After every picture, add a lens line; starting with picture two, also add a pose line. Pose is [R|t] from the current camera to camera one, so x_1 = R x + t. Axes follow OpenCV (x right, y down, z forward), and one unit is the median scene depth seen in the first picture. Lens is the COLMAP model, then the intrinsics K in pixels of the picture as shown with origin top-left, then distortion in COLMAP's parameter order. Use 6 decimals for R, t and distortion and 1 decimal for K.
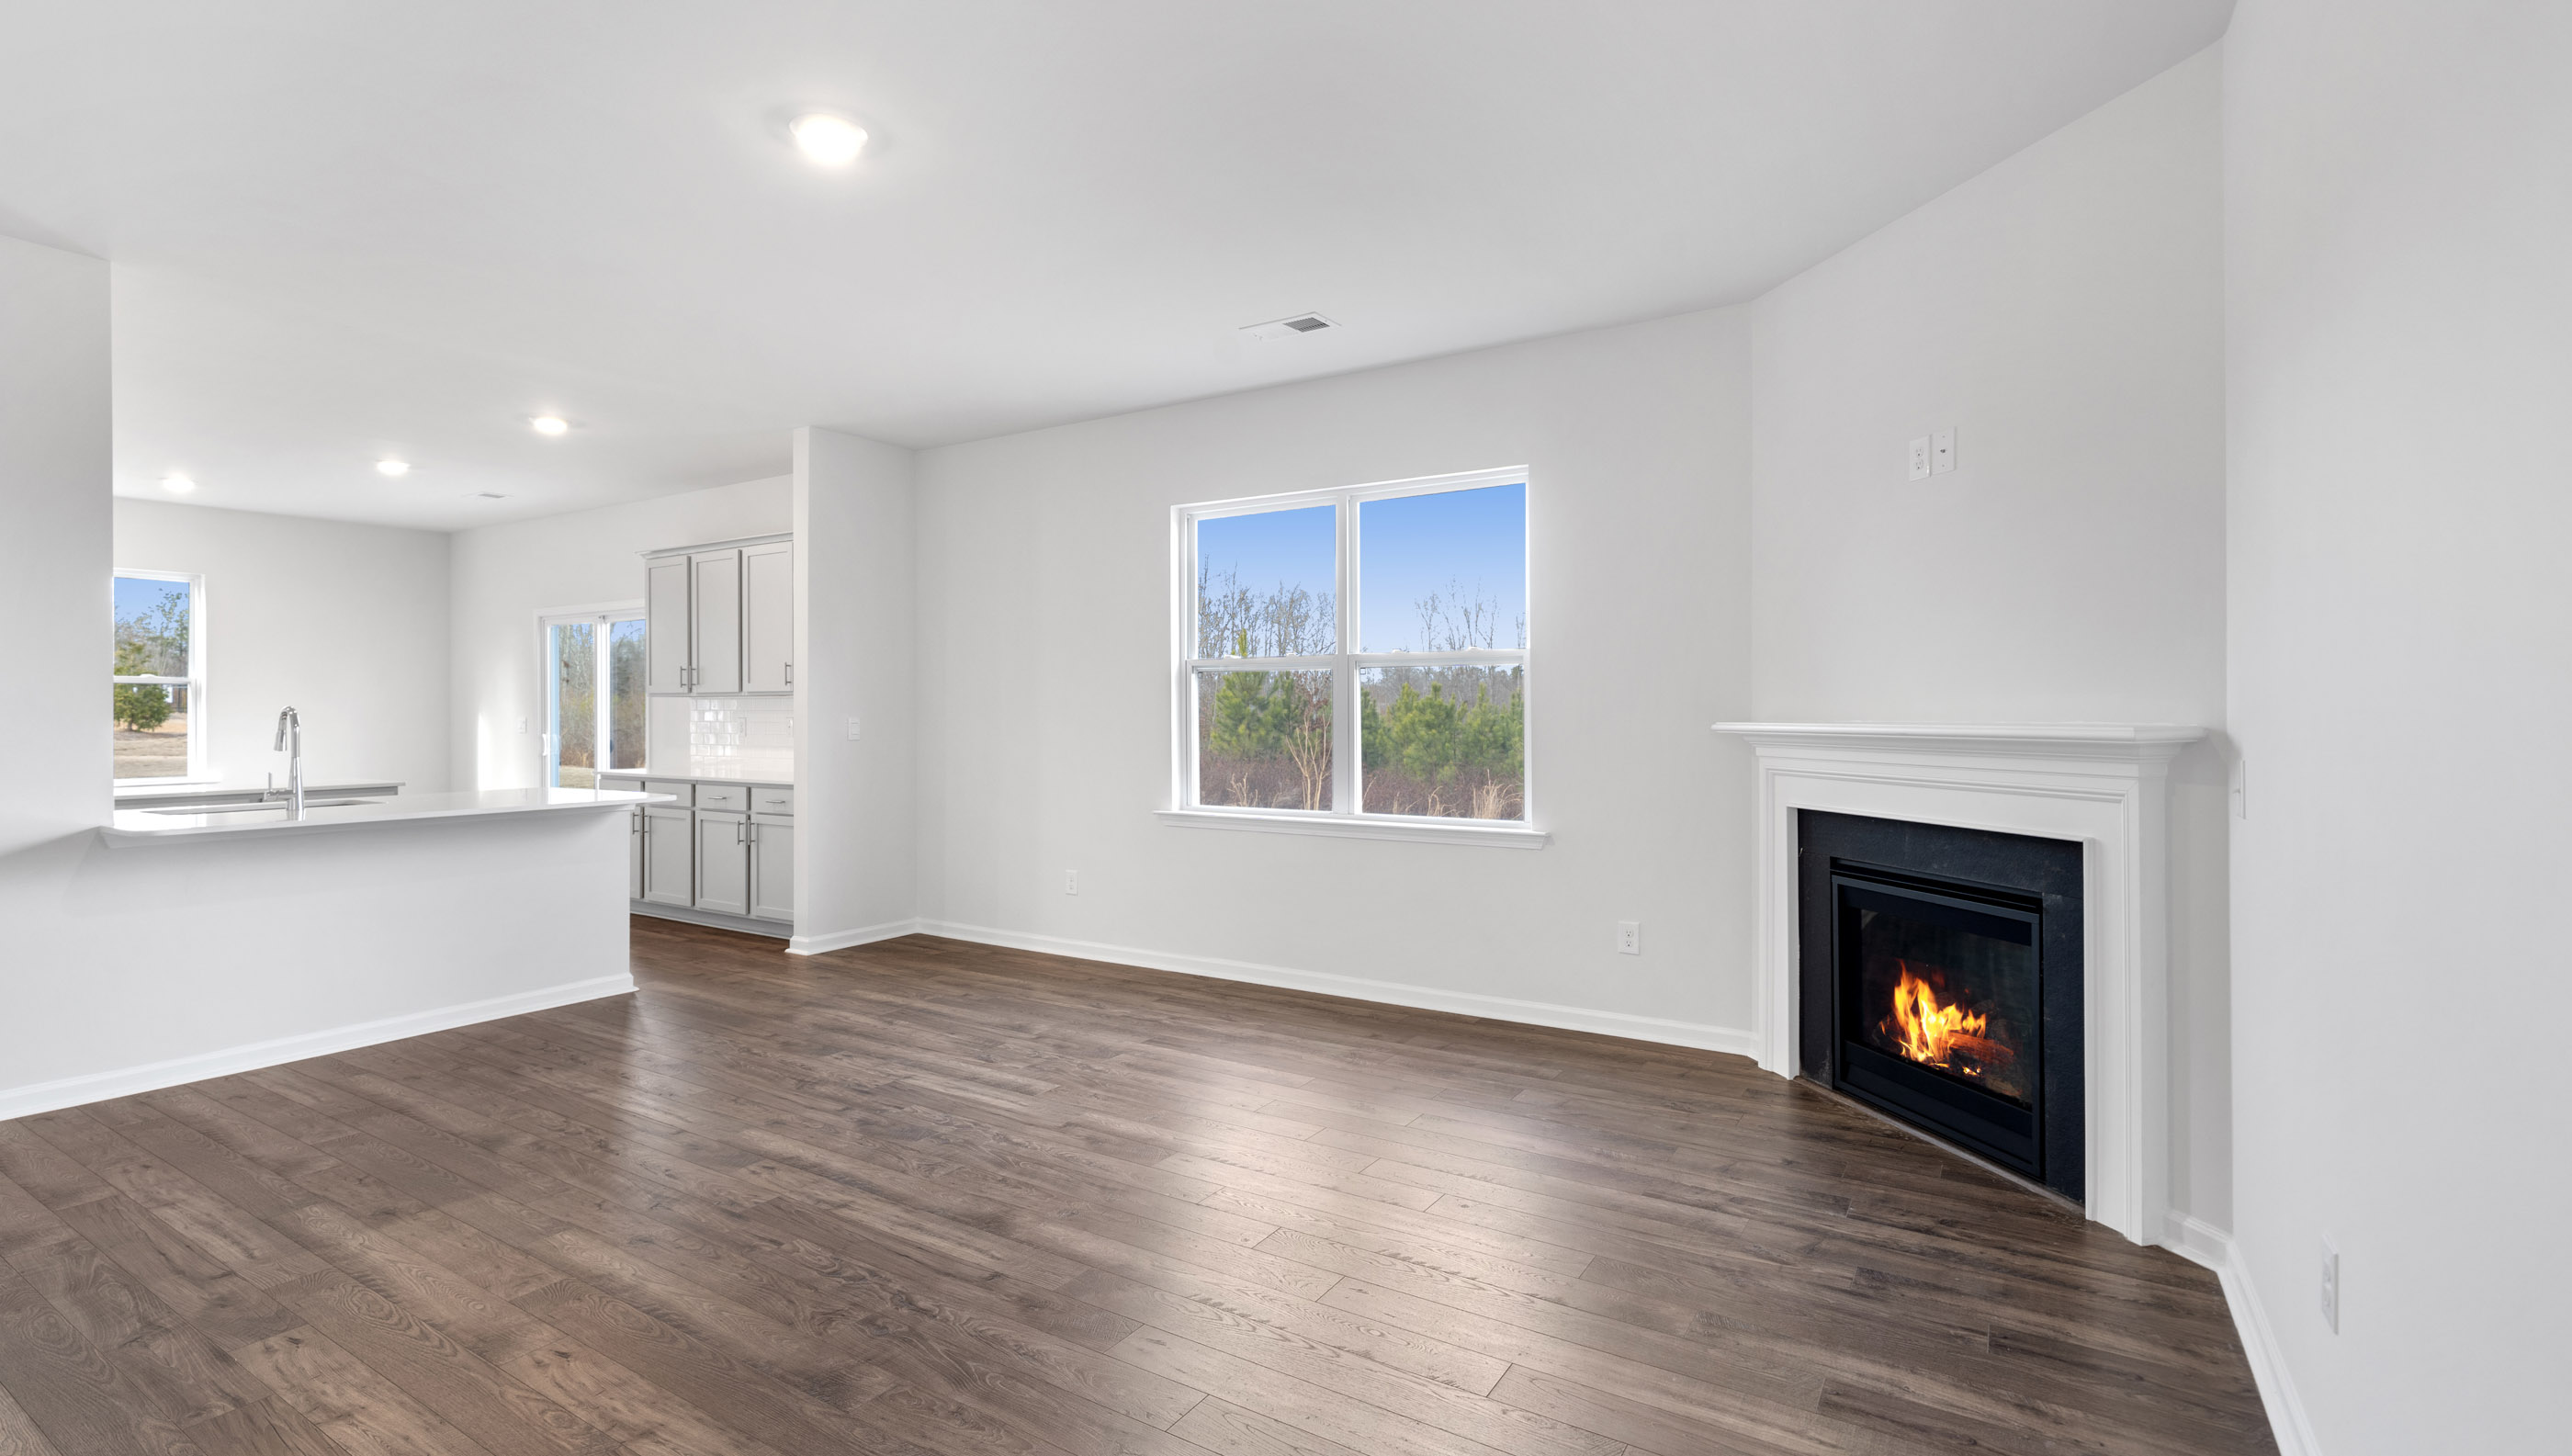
lens RADIAL K [[1182.4, 0, 1266.0], [0, 1182.4, 711.6], [0, 0, 1]] dist [-0.000919, 0.000417]
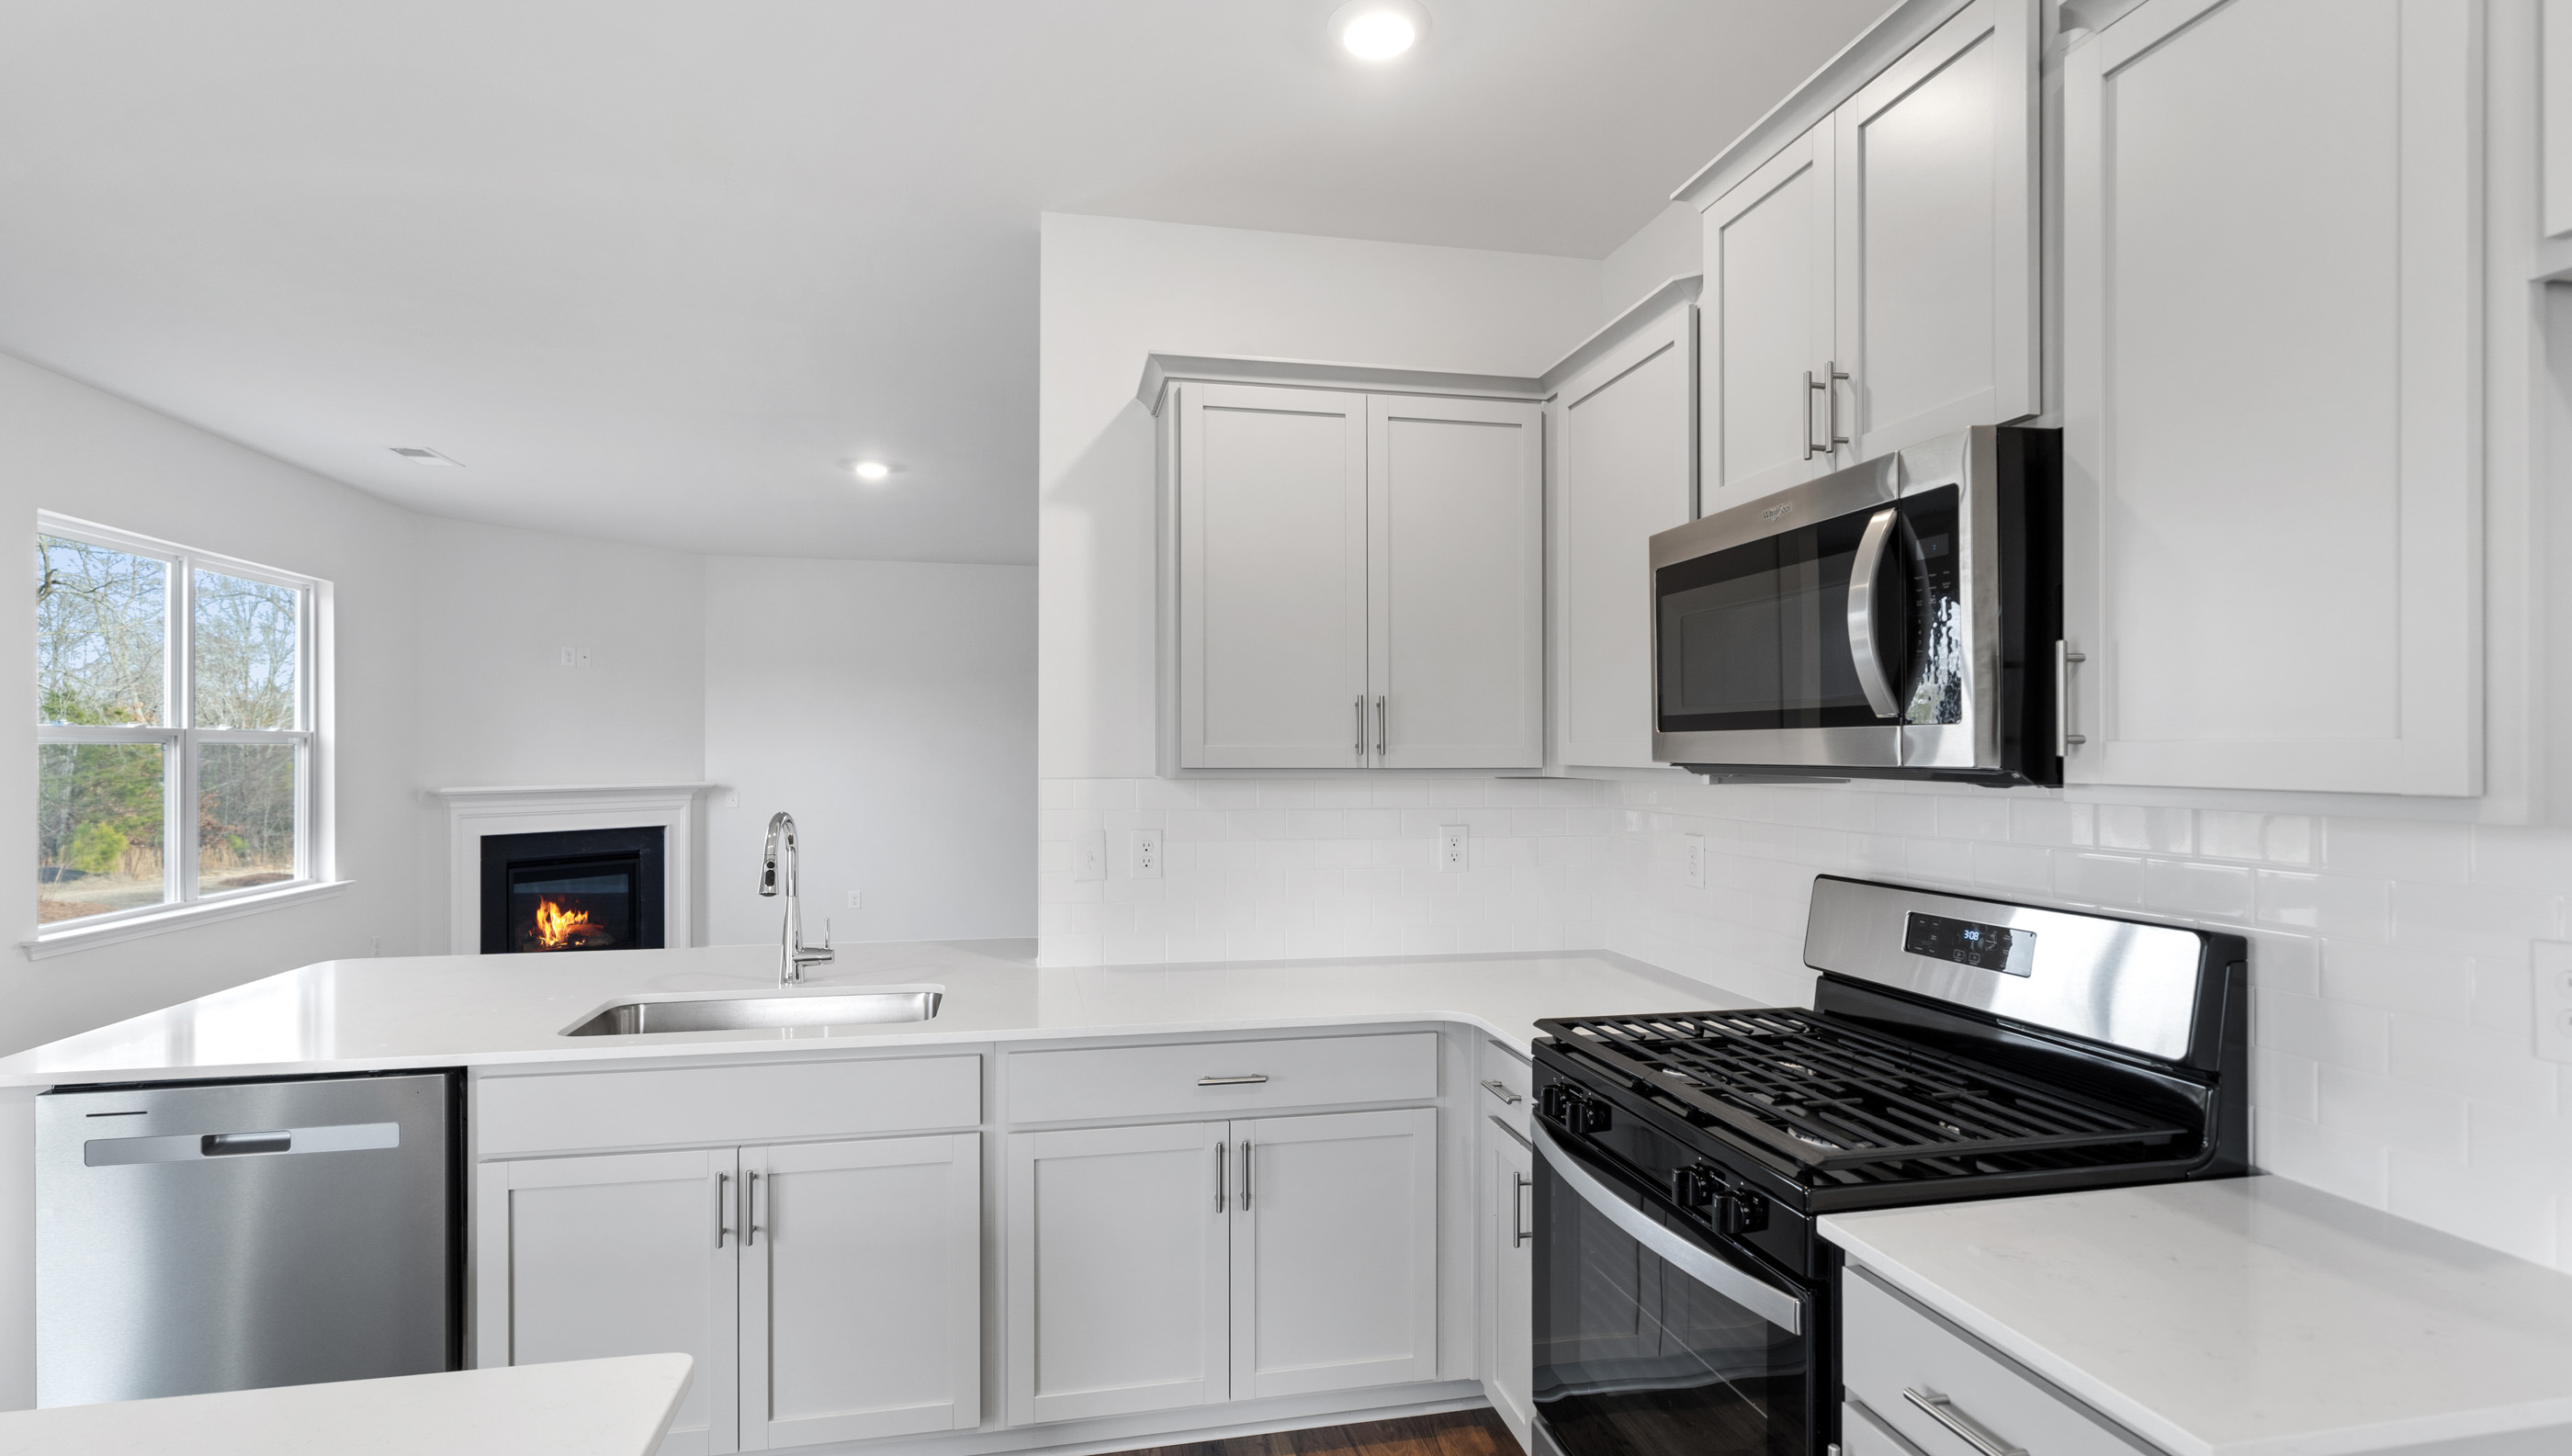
lens RADIAL K [[1242.4, 0, 1257.8], [0, 1242.4, 756.0], [0, 0, 1]] dist [0.000154, 0.027899]
pose [[-0.685483, 0.000811, 0.728088, -1.871137], [0.005131, 0.999980, 0.003716, -0.040789], [-0.728070, 0.006283, -0.685474, 1.620834]]
